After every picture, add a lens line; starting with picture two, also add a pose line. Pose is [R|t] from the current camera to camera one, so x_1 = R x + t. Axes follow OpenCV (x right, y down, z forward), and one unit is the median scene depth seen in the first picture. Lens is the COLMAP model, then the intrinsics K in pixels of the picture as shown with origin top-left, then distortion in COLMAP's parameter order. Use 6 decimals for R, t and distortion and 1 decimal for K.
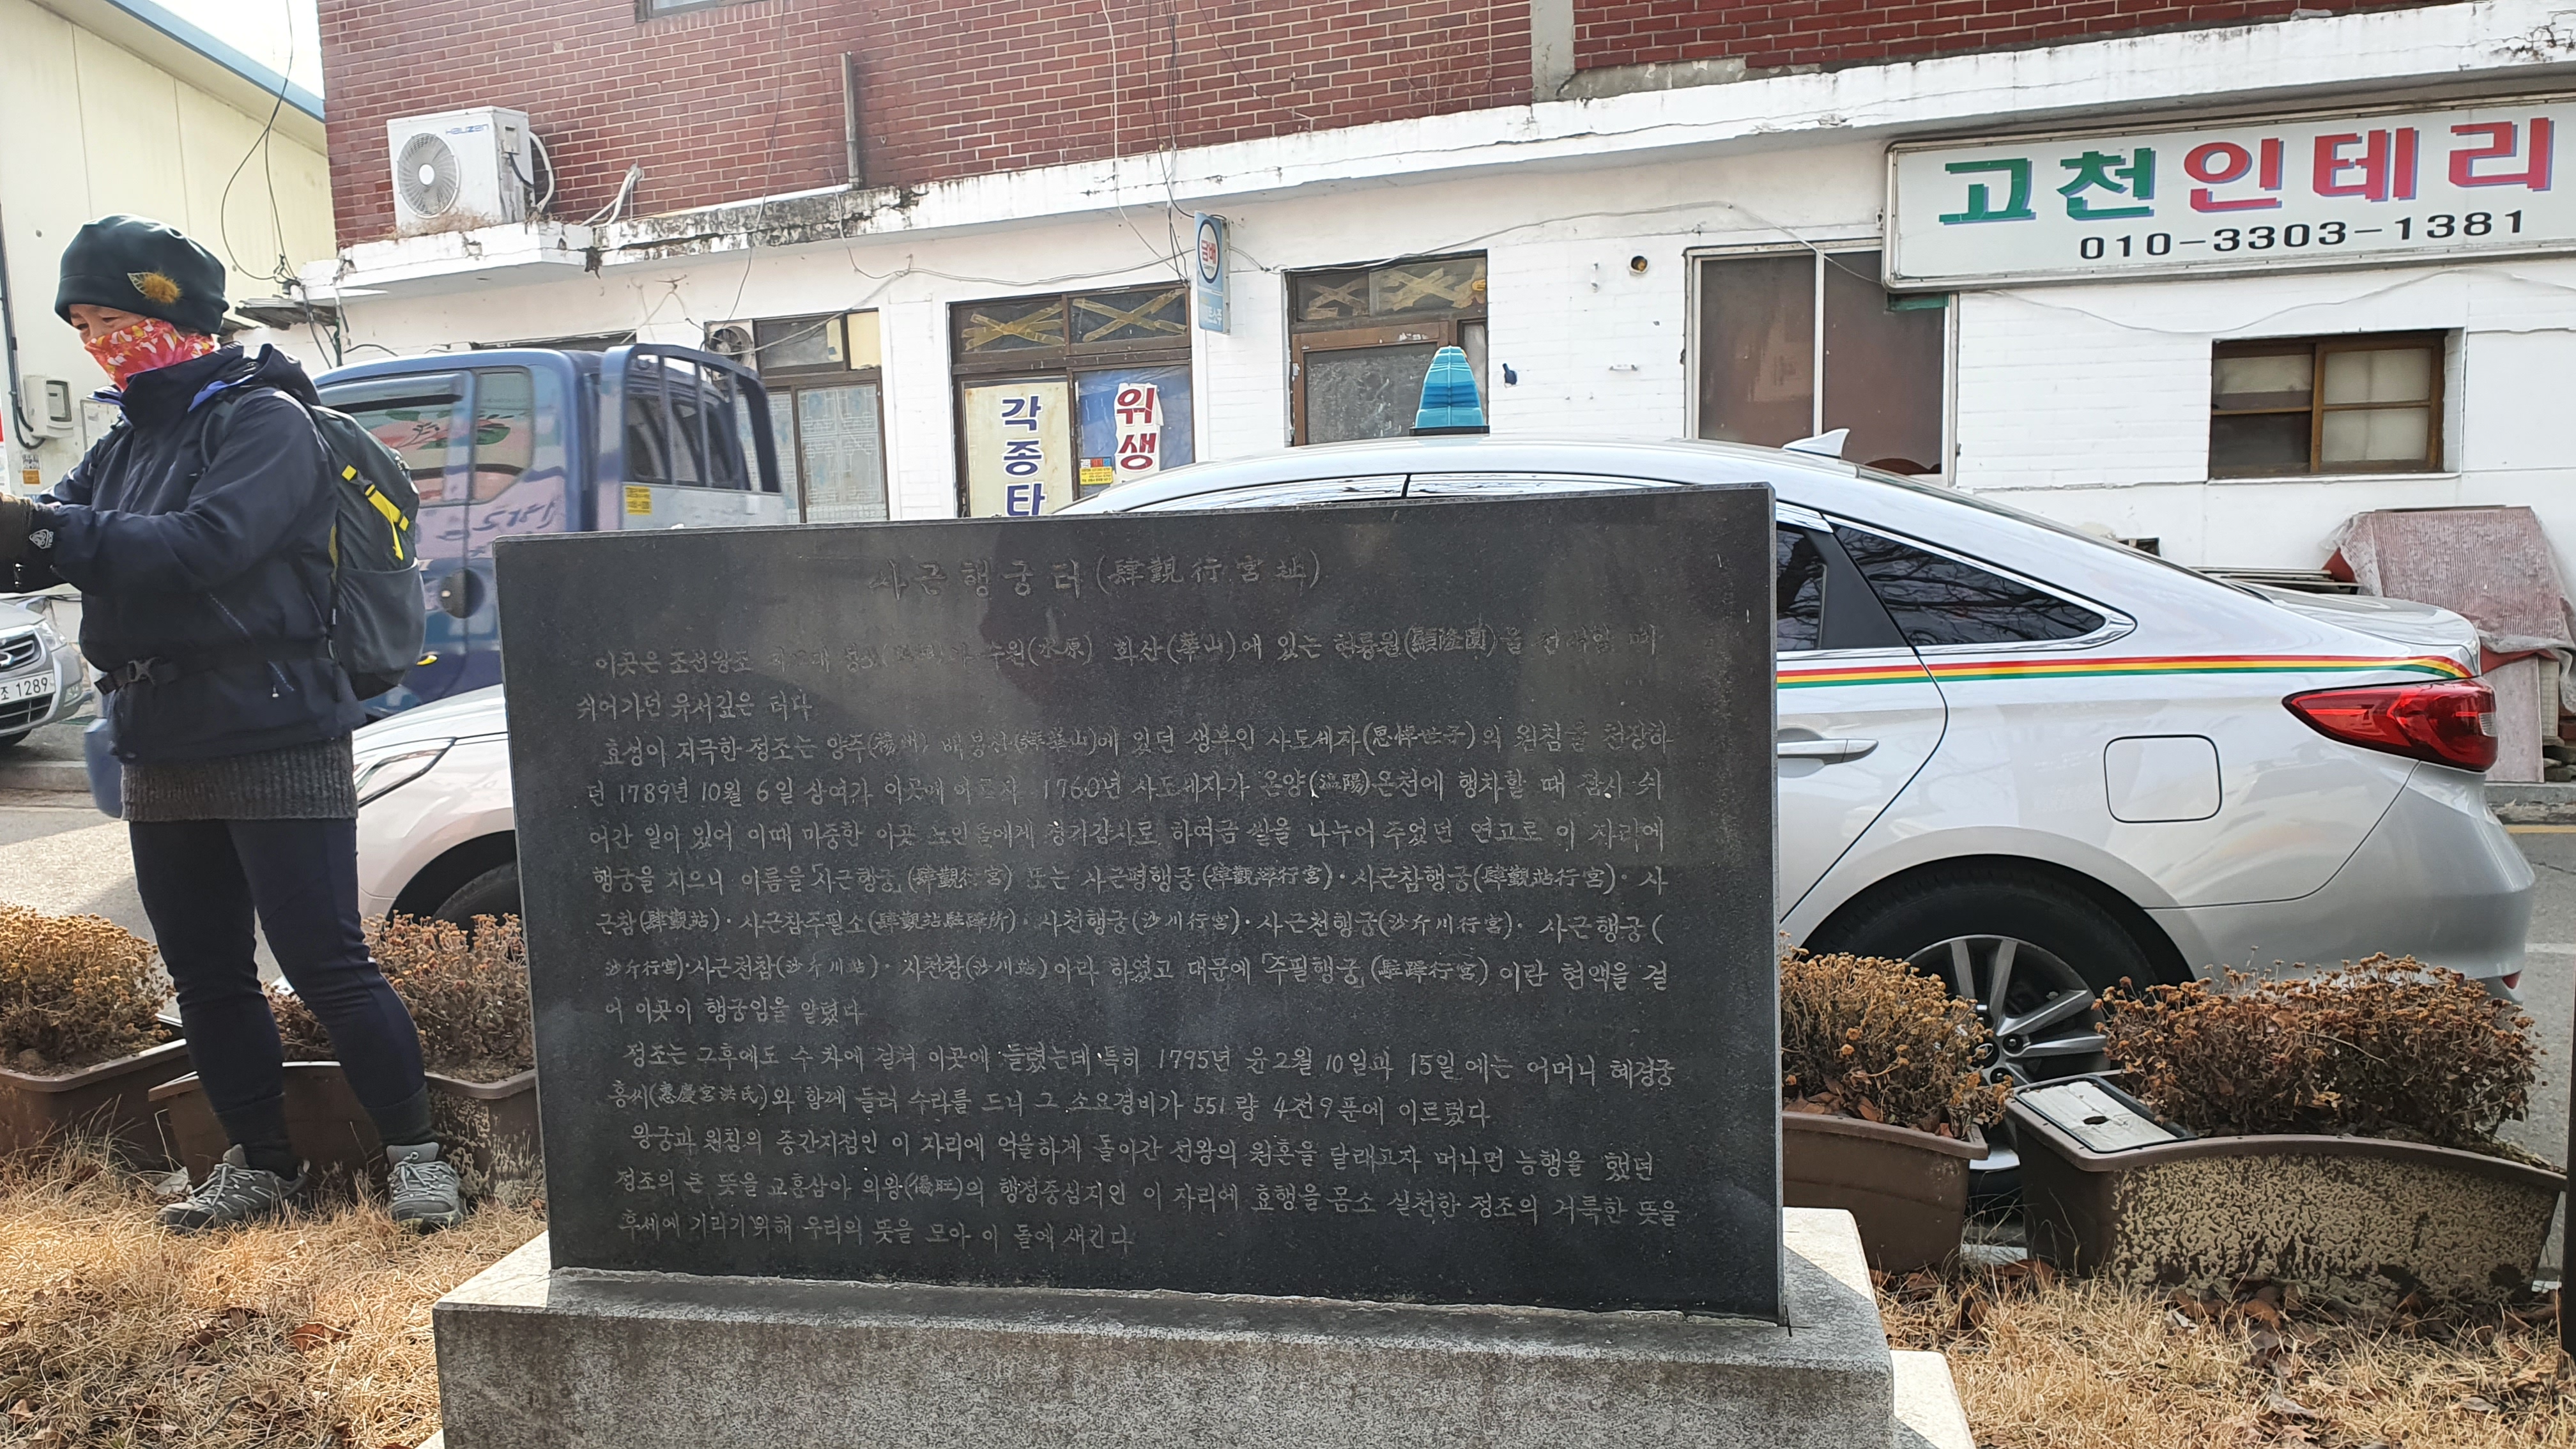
lens RADIAL K [[2030.8, 0, 1280.9], [0, 2030.8, 724.8], [0, 0, 1]] dist [-0.055525, 0.113888]
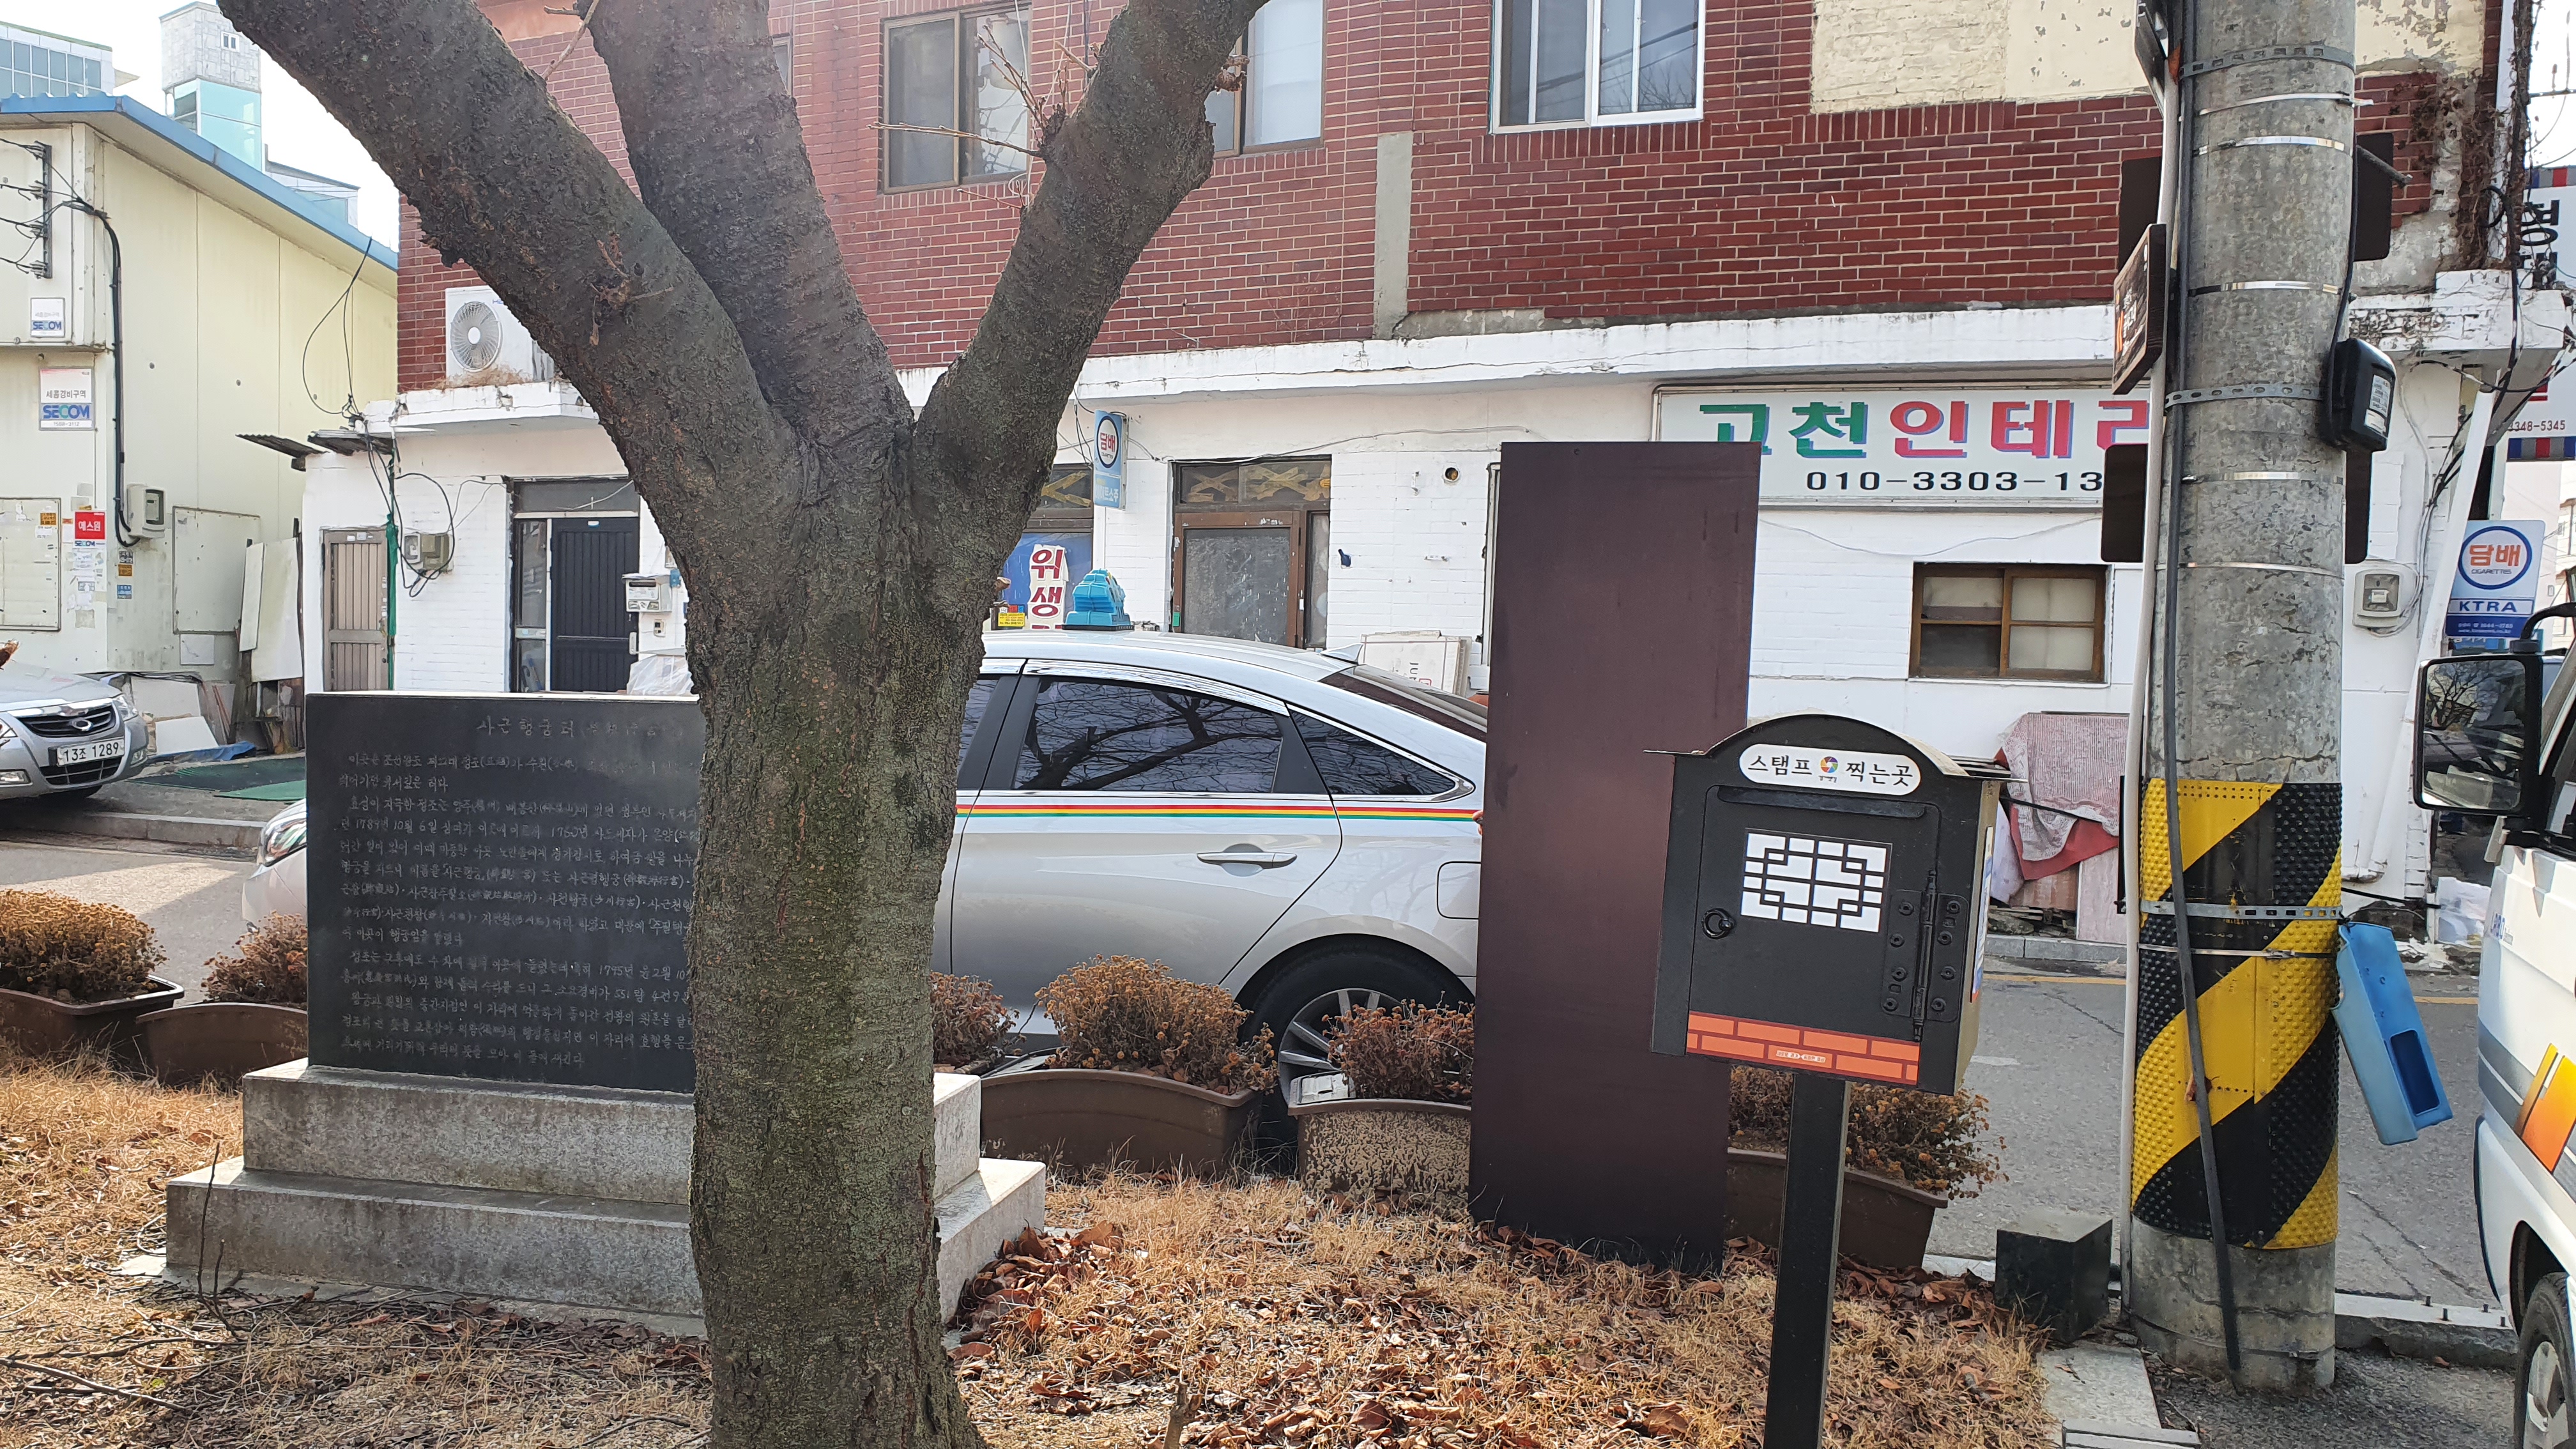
lens RADIAL K [[1976.4, 0, 1289.2], [0, 1976.4, 730.5], [0, 0, 1]] dist [0.000477, -0.003840]
pose [[0.998290, 0.054760, -0.020458, 0.118120], [-0.055900, 0.996627, -0.060089, 0.001436], [0.017099, 0.061130, 0.997983, -0.176411]]
